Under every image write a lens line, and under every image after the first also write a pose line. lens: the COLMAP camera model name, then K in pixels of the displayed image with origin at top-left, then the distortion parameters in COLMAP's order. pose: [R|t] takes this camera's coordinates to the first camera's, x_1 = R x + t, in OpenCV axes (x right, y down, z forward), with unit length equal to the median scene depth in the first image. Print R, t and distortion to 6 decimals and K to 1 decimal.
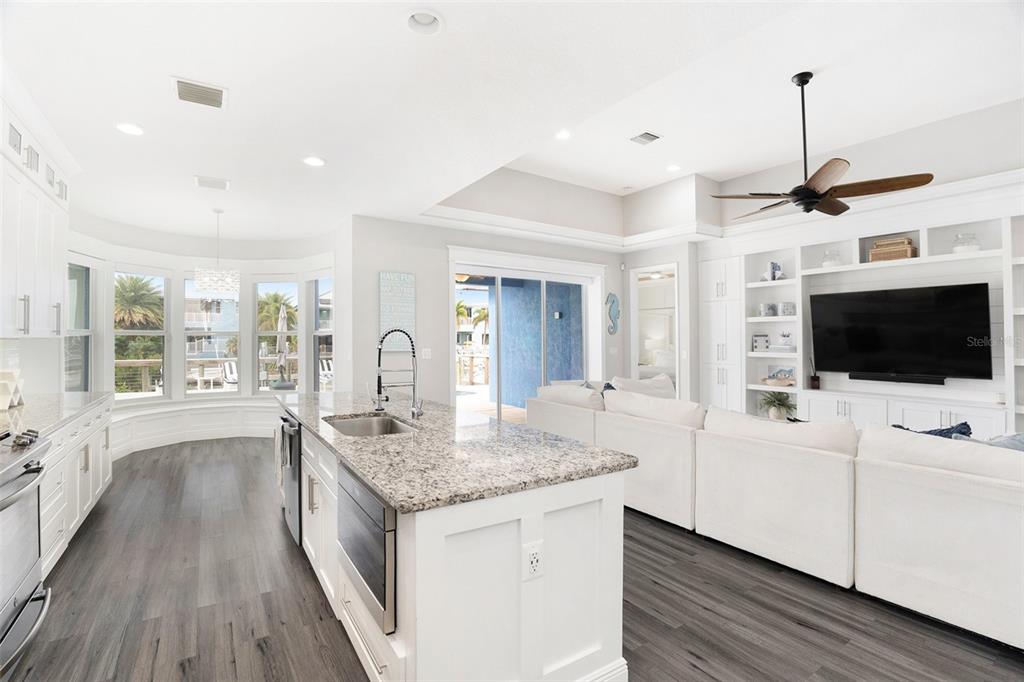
lens RADIAL K [[476.6, 0, 512.4], [0, 476.6, 324.9], [0, 0, 1]] dist [-0.070450, 0.016919]
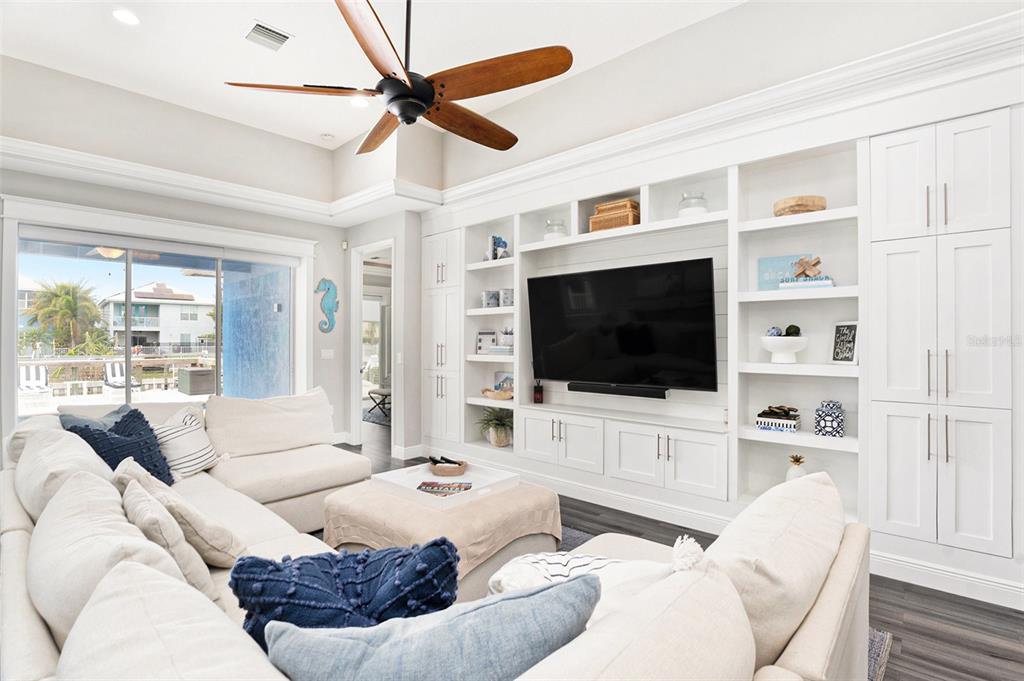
lens RADIAL K [[482.1, 0, 510.3], [0, 482.1, 332.8], [0, 0, 1]] dist [-0.057747, 0.009303]
pose [[0.967399, -0.006946, 0.253162, 0.397660], [0.002316, 0.999825, 0.018584, 0.008617], [-0.253247, -0.017392, 0.967245, 0.244294]]
